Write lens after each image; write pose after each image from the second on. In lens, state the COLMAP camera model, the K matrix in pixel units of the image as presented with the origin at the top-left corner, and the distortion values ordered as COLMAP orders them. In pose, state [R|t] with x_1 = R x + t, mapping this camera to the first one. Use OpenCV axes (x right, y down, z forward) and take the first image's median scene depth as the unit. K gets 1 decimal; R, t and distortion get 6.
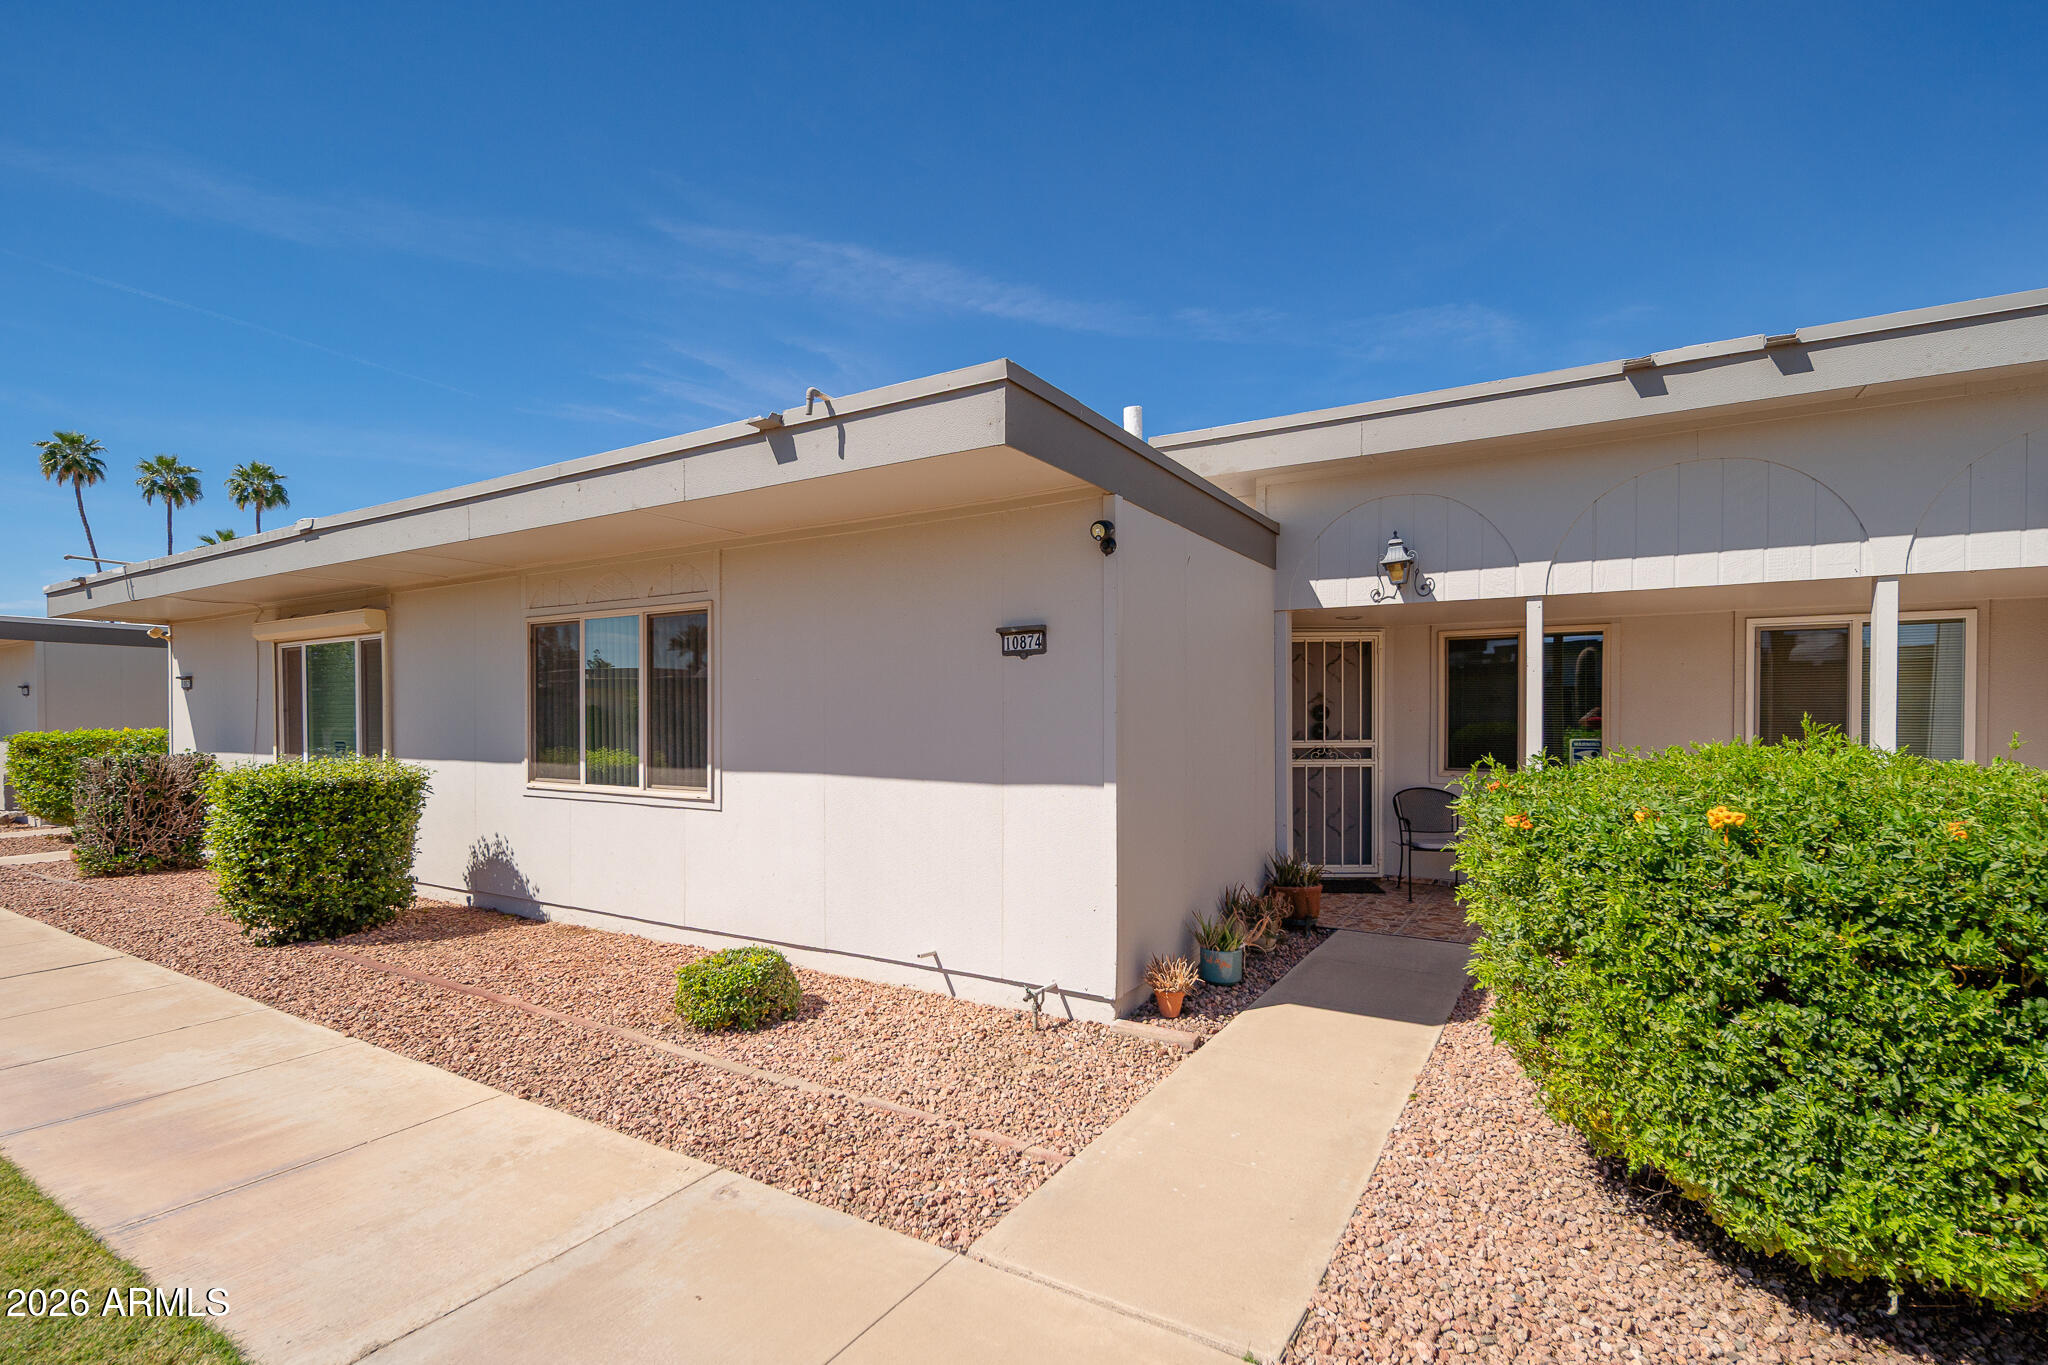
lens RADIAL K [[918.9, 0, 1066.1], [0, 918.9, 722.9], [0, 0, 1]] dist [0.002403, -0.000513]
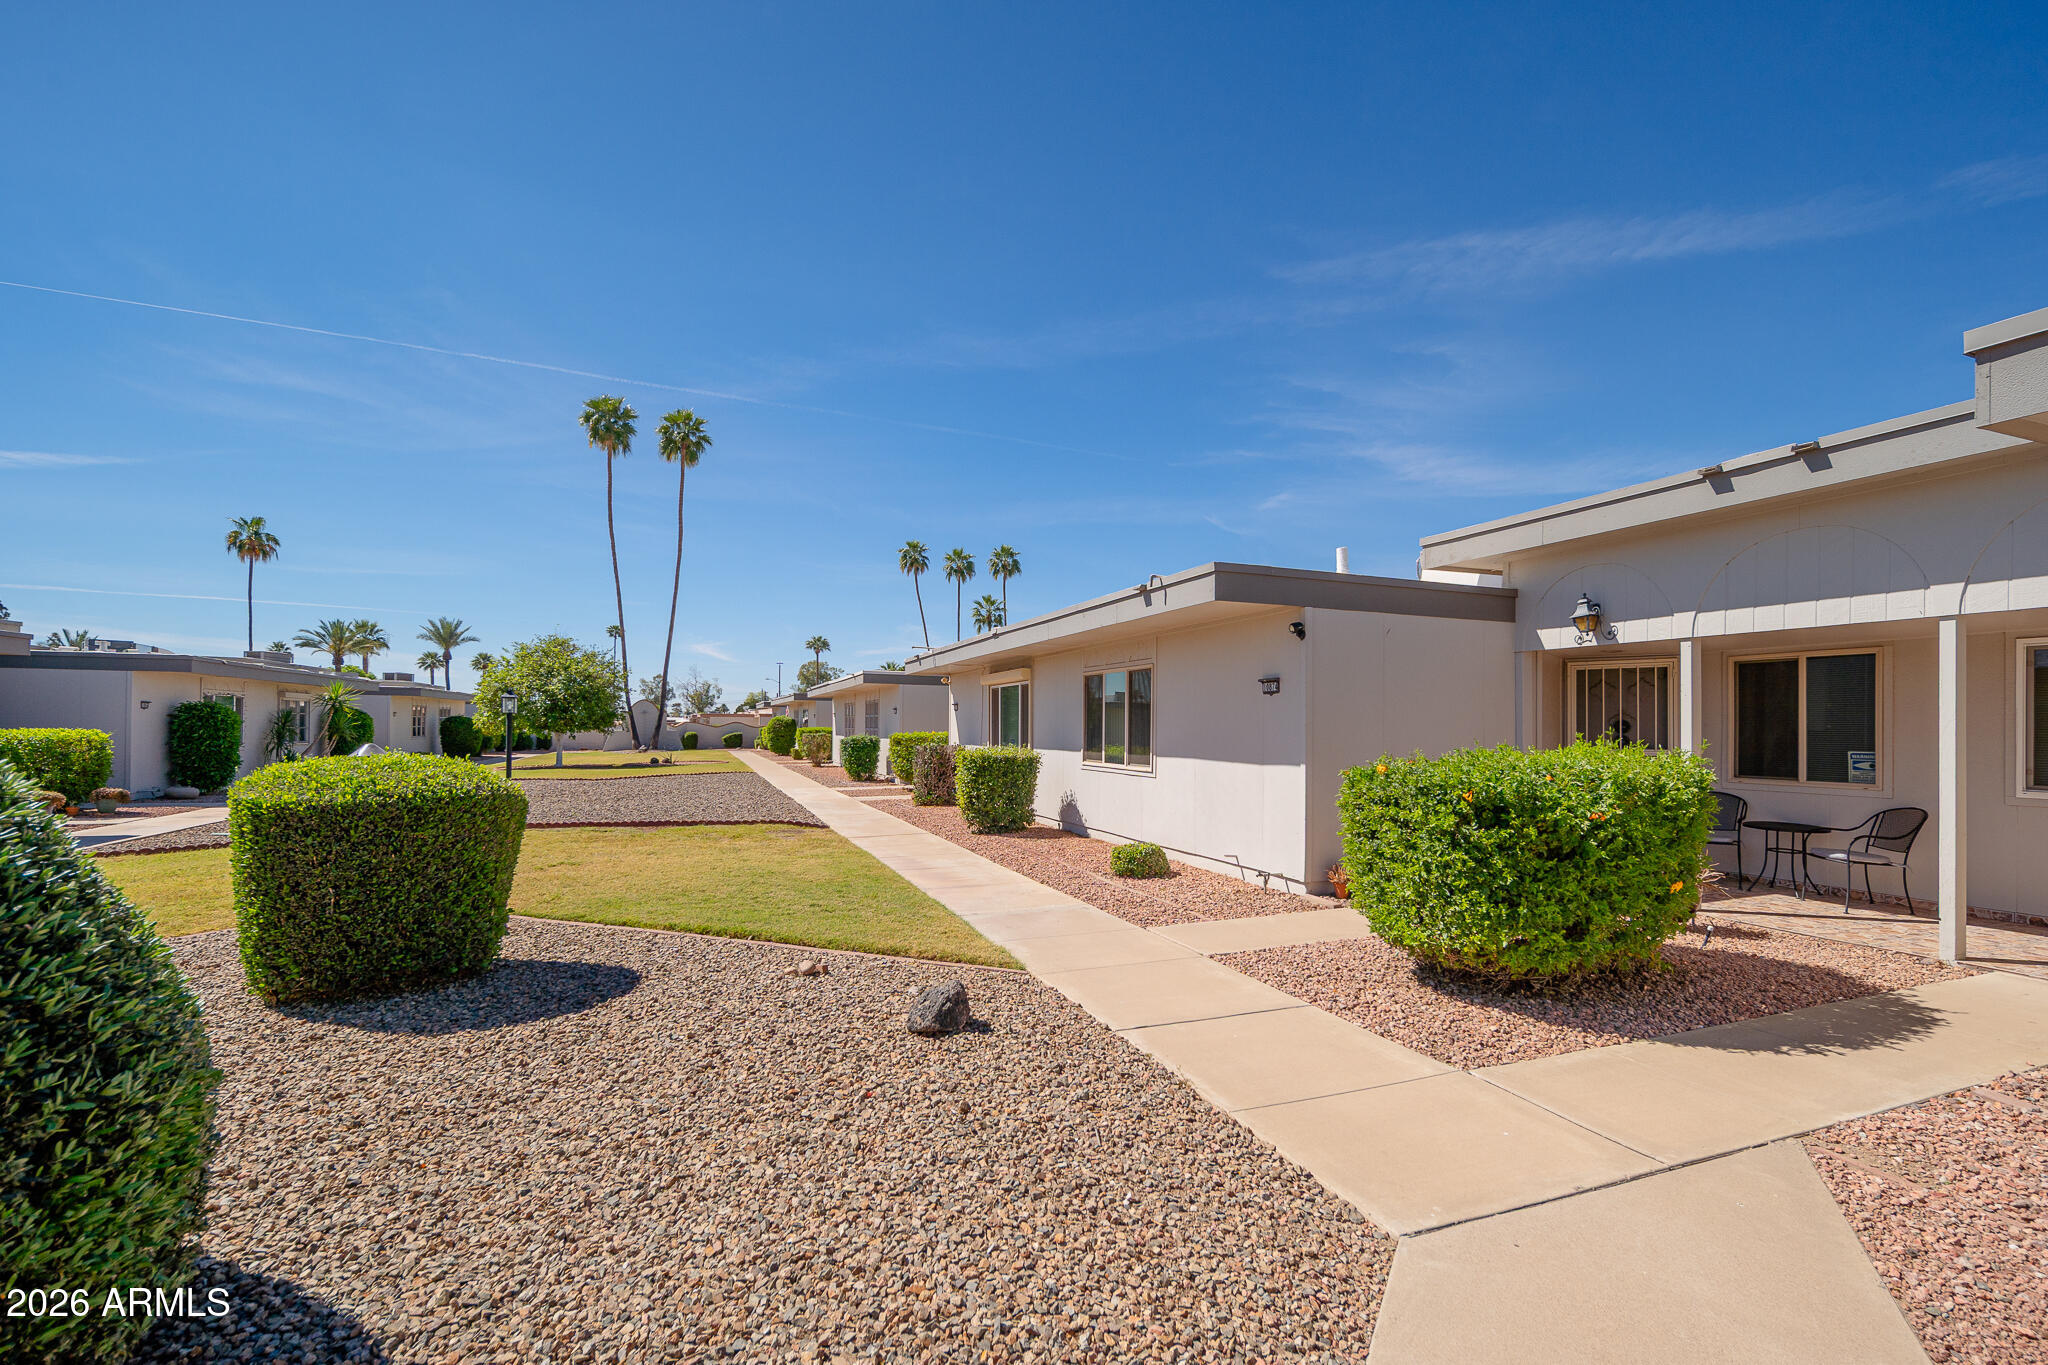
lens RADIAL K [[907.8, 0, 1034.3], [0, 907.8, 706.2], [0, 0, 1]] dist [-0.000743, -0.000255]
pose [[0.772202, -0.007959, -0.635327, 0.586846], [-0.012620, 0.999532, -0.027861, 0.006167], [0.635252, 0.029532, 0.771740, -0.554678]]
